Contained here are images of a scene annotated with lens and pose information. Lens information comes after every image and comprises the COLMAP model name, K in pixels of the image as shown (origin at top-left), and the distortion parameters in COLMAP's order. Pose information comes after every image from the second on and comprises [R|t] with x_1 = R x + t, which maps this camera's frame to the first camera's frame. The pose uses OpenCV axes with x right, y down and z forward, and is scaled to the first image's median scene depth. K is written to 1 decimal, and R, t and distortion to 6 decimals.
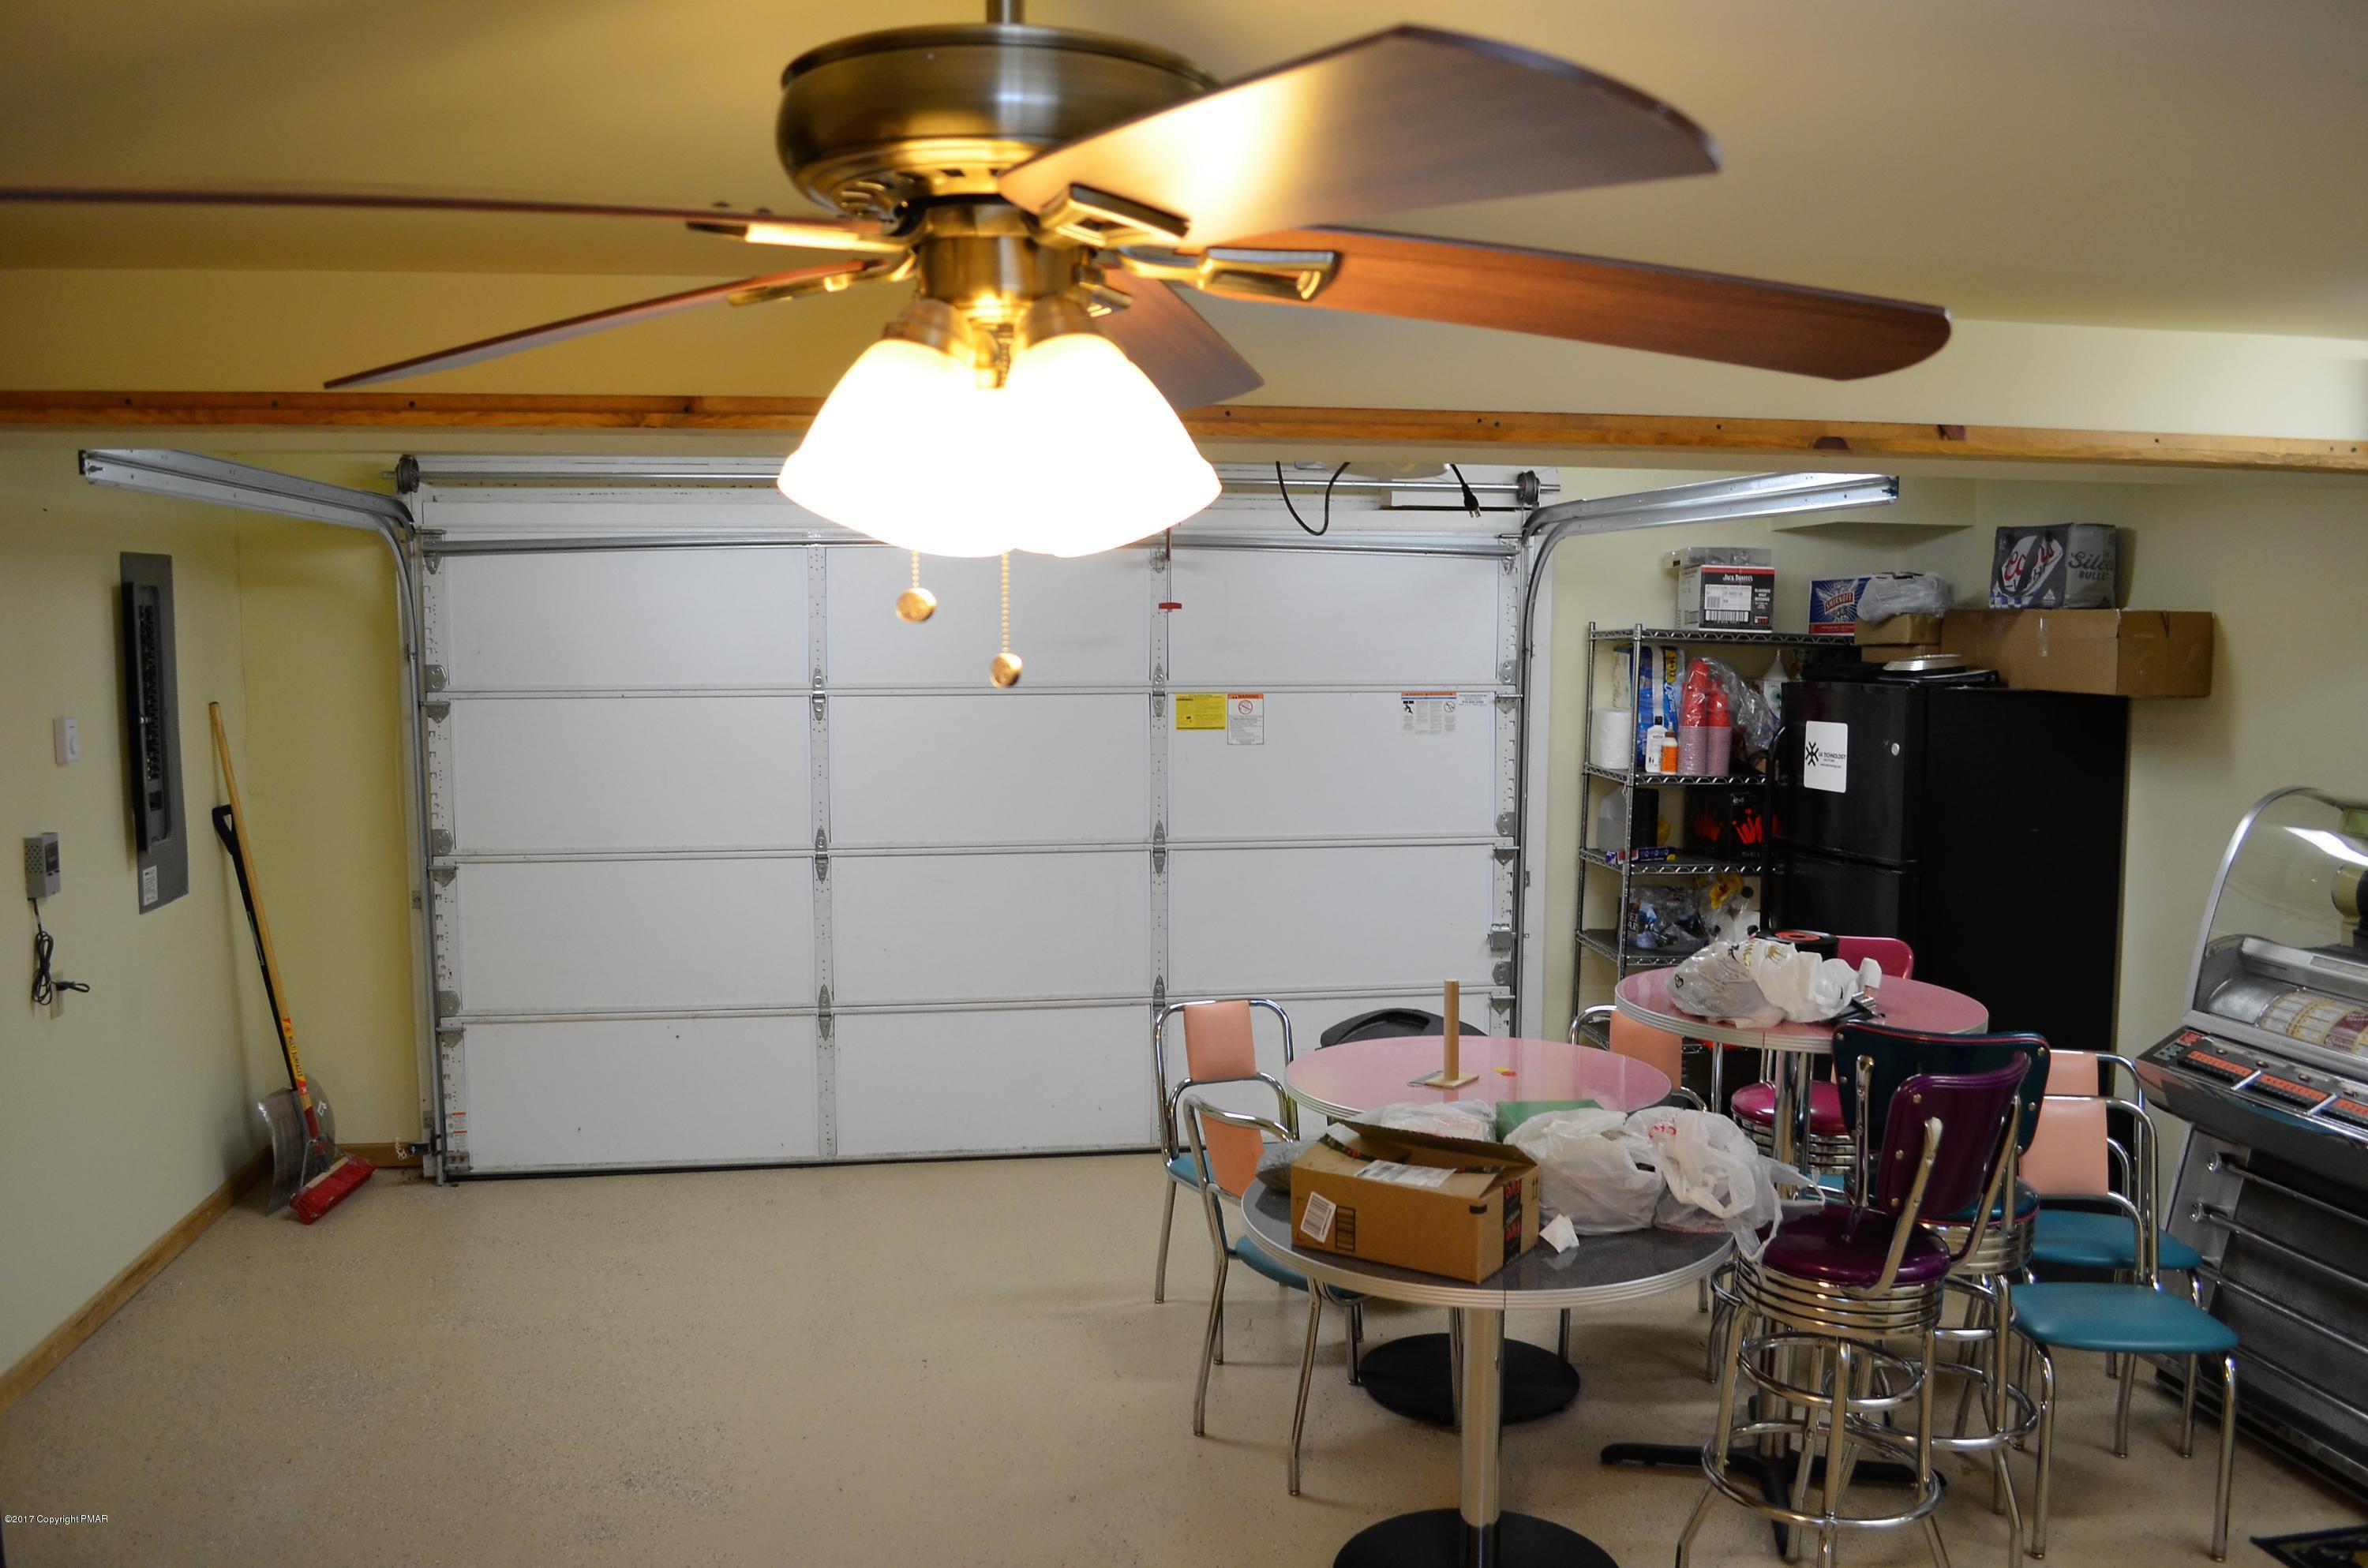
lens RADIAL K [[1866.7, 0, 1193.9], [0, 1866.7, 801.3], [0, 0, 1]] dist [-0.079251, 0.008678]
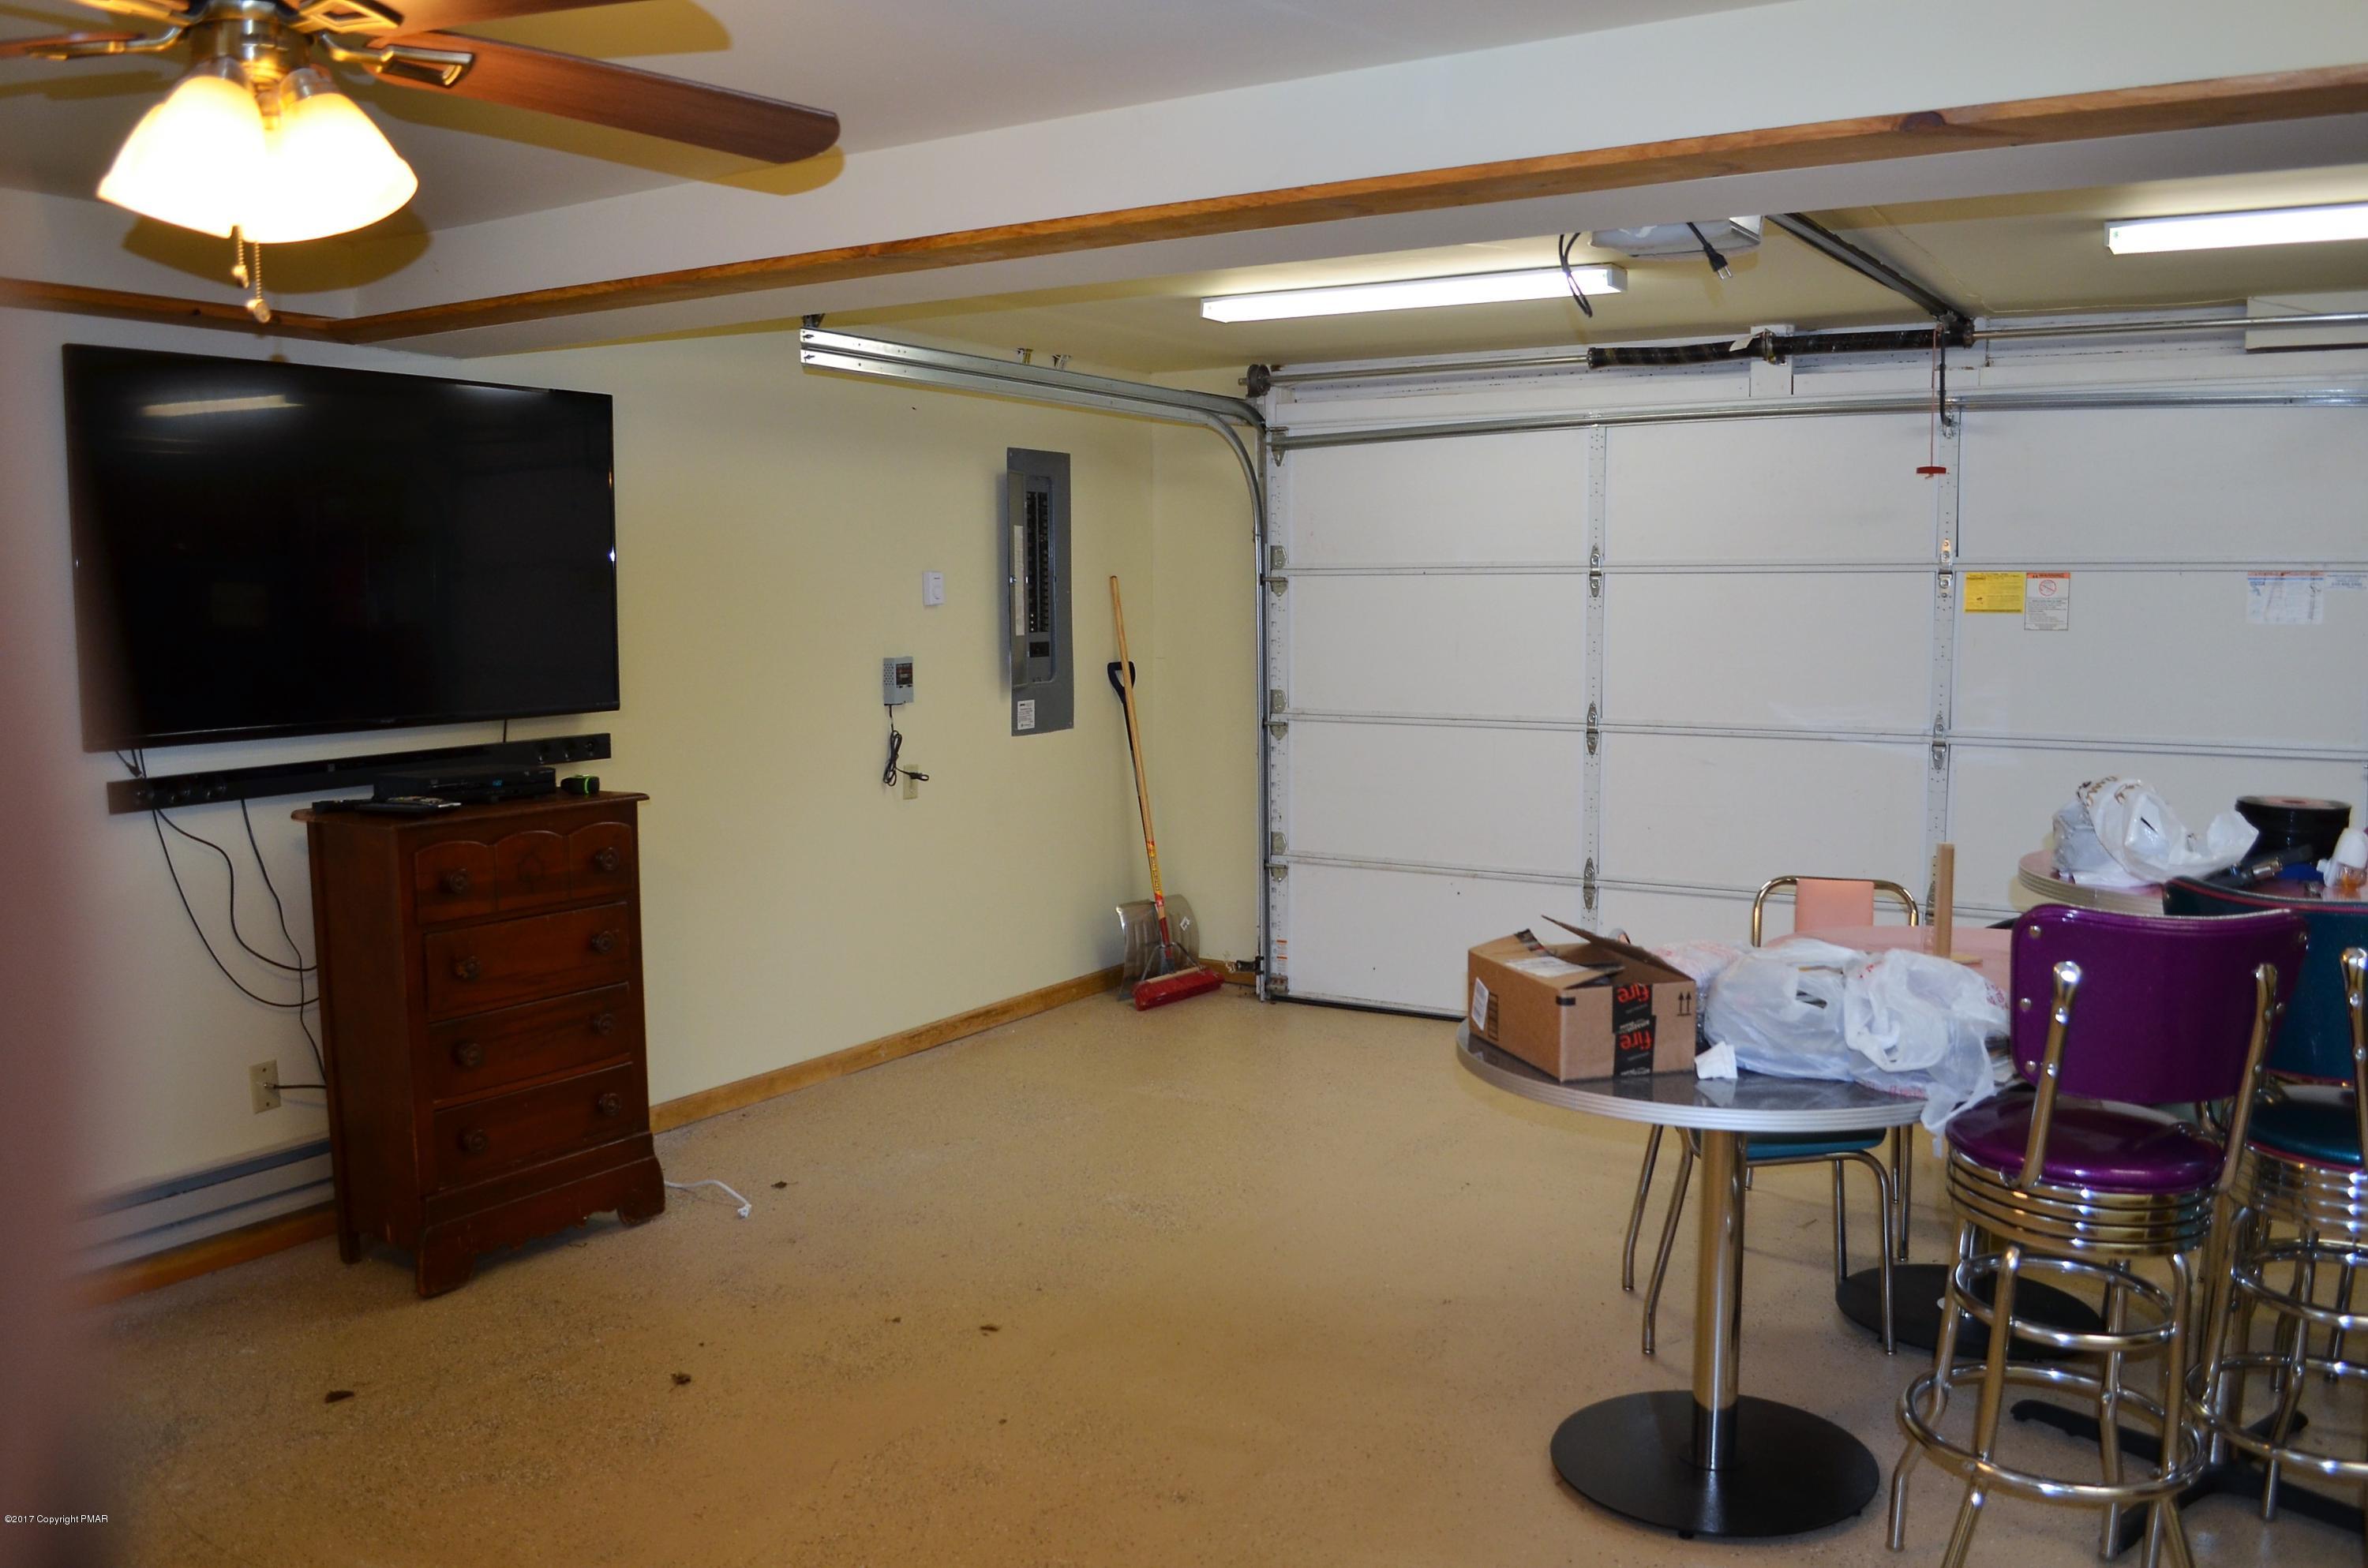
lens RADIAL K [[1866.7, 0, 1193.9], [0, 1866.7, 801.3], [0, 0, 1]] dist [-0.079251, 0.008678]
pose [[0.764781, 0.067679, -0.640726, 0.297995], [-0.060642, 0.997614, 0.032992, 0.049171], [0.641430, 0.013623, 0.767061, 0.078498]]
